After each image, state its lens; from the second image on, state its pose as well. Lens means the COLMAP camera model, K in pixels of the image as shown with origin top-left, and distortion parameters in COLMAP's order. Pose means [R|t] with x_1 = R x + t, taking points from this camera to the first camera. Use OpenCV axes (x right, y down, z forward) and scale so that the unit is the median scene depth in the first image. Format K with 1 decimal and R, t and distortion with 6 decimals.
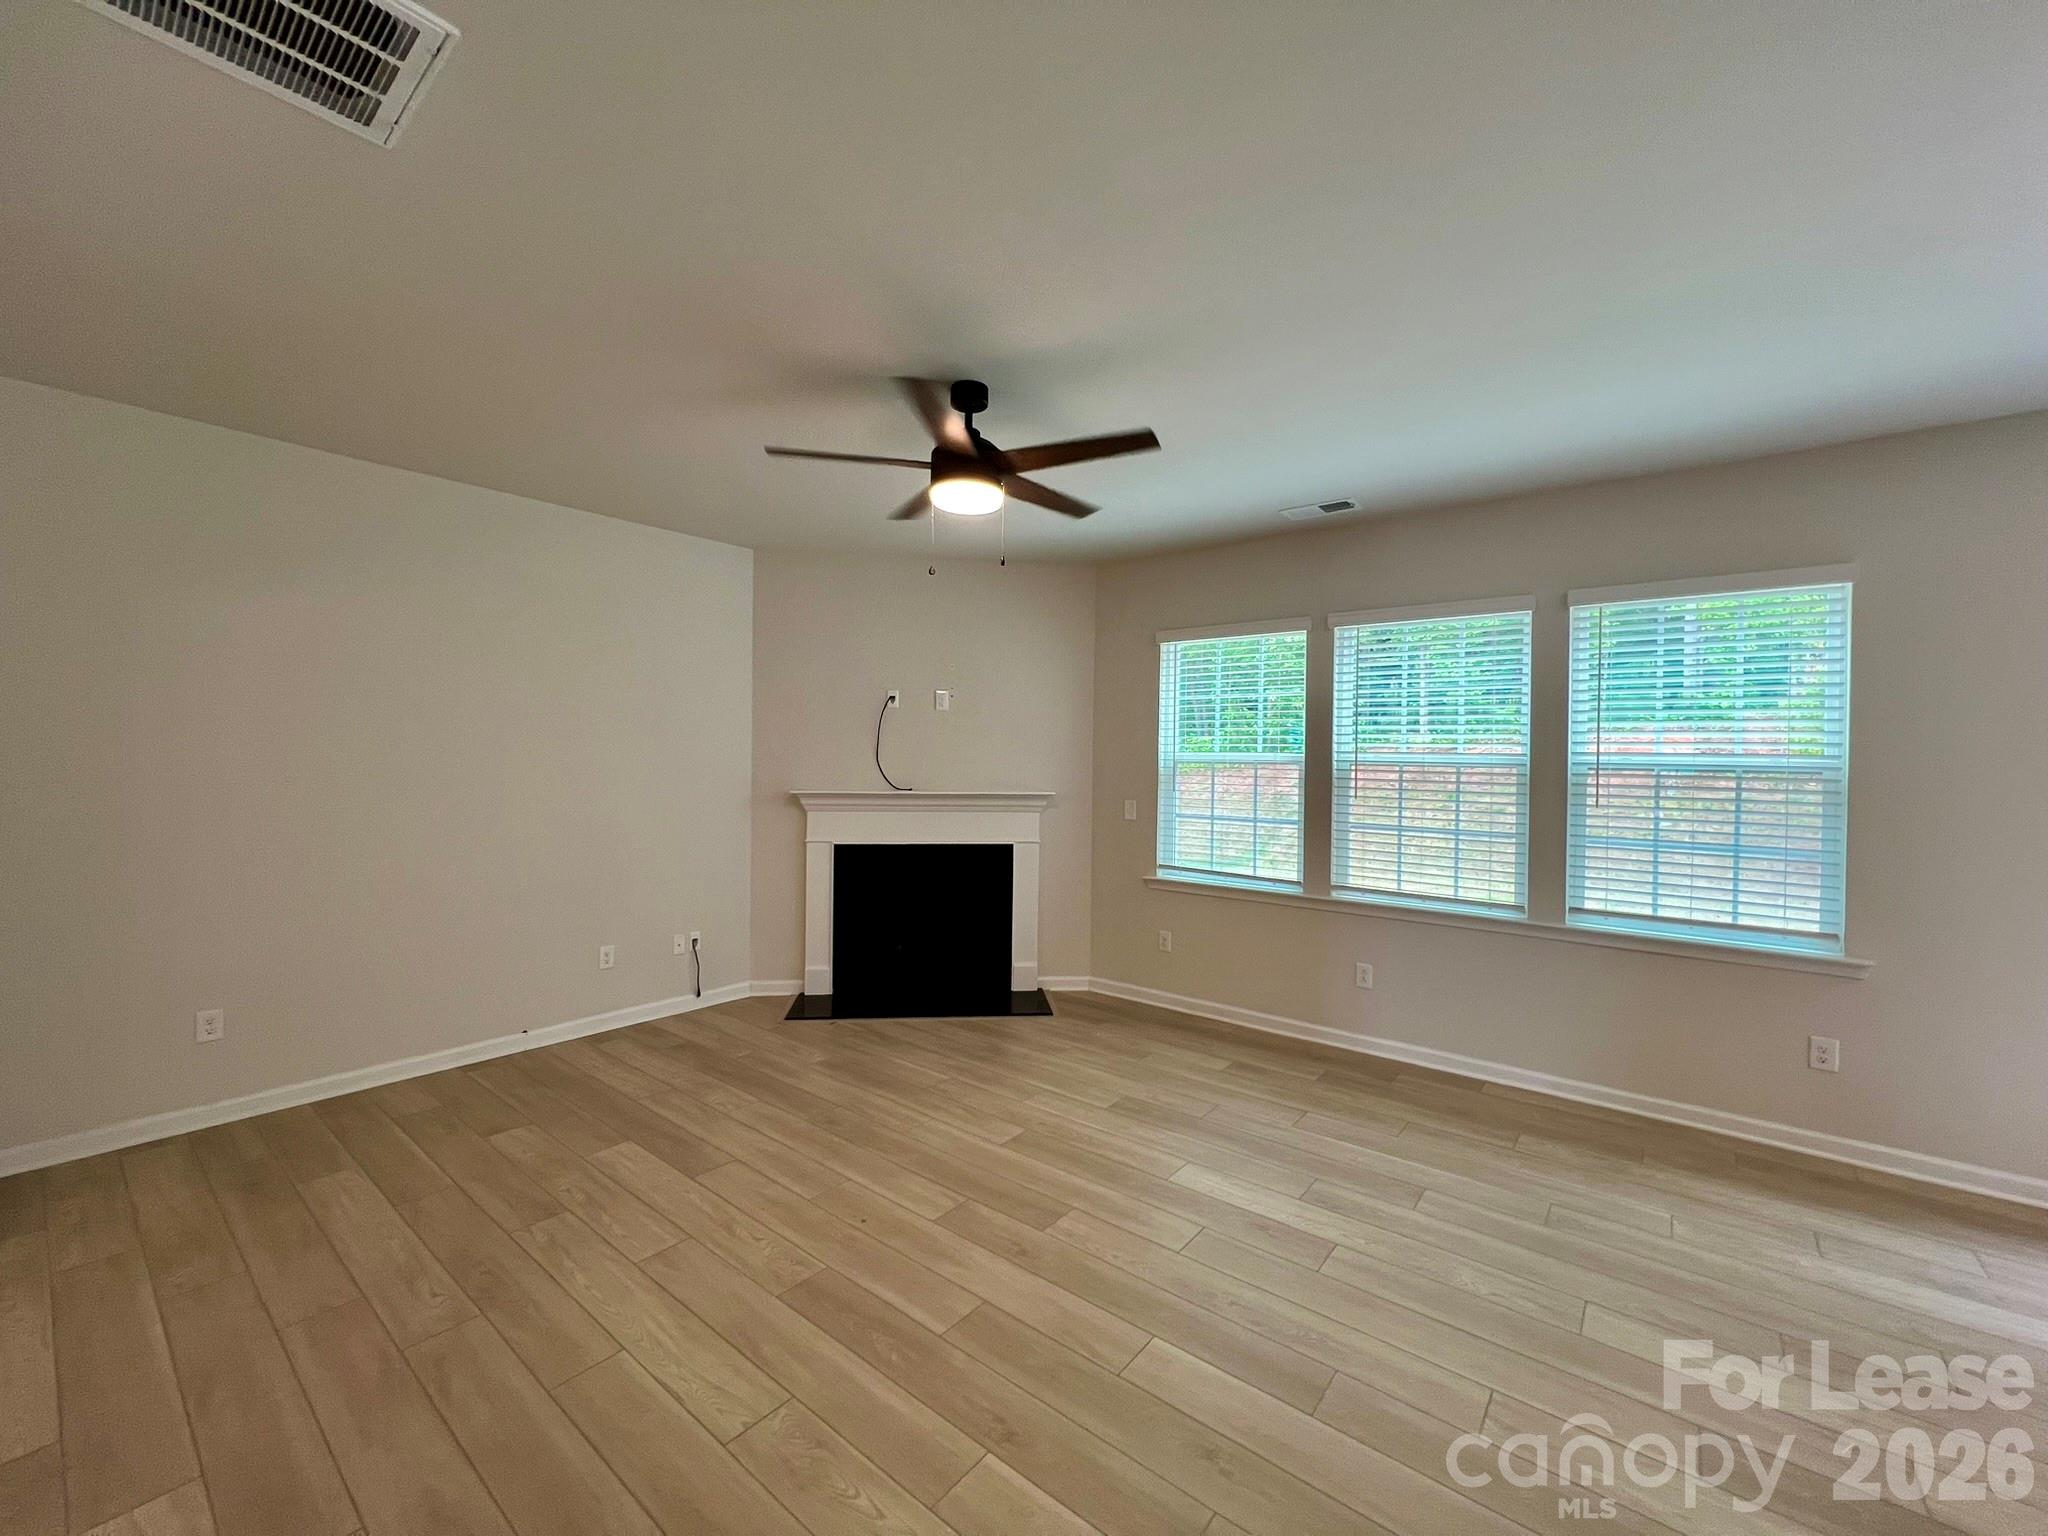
lens RADIAL K [[822.4, 0, 1021.9], [0, 822.4, 763.2], [0, 0, 1]] dist [0.002366, -0.001771]
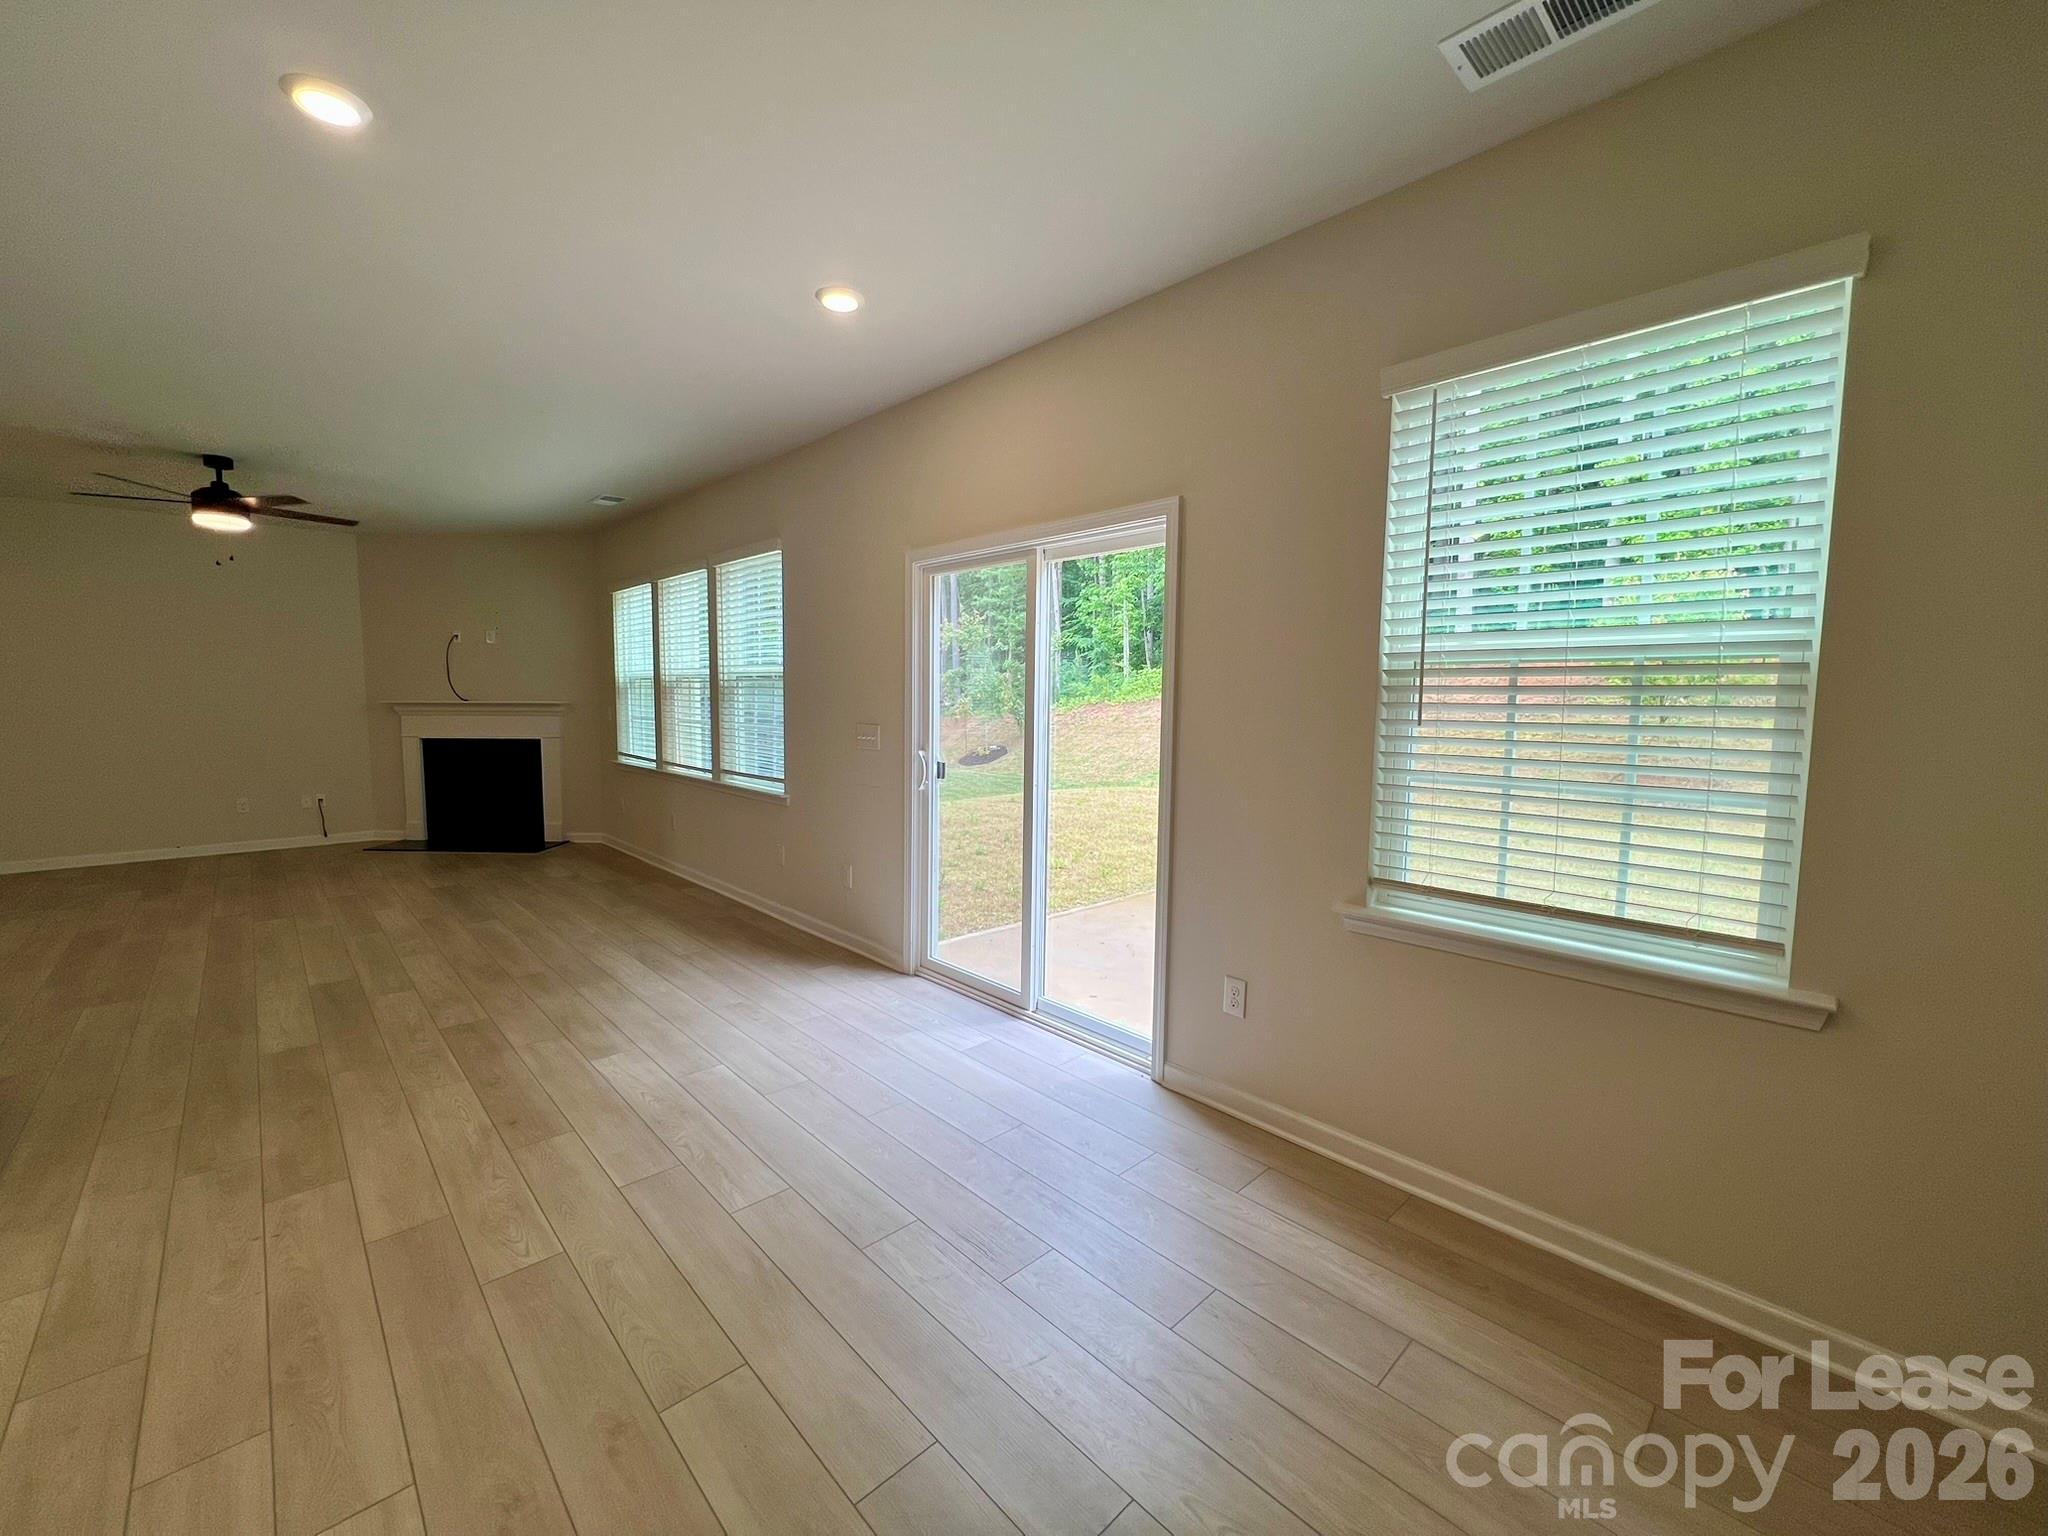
lens RADIAL K [[821.7, 0, 1027.0], [0, 821.7, 777.9], [0, 0, 1]] dist [0.001666, -0.000483]
pose [[0.990615, 0.006466, -0.136527, 1.313862], [0.006381, 0.995603, 0.093454, 0.049505], [0.136531, -0.093448, 0.986218, -0.374828]]
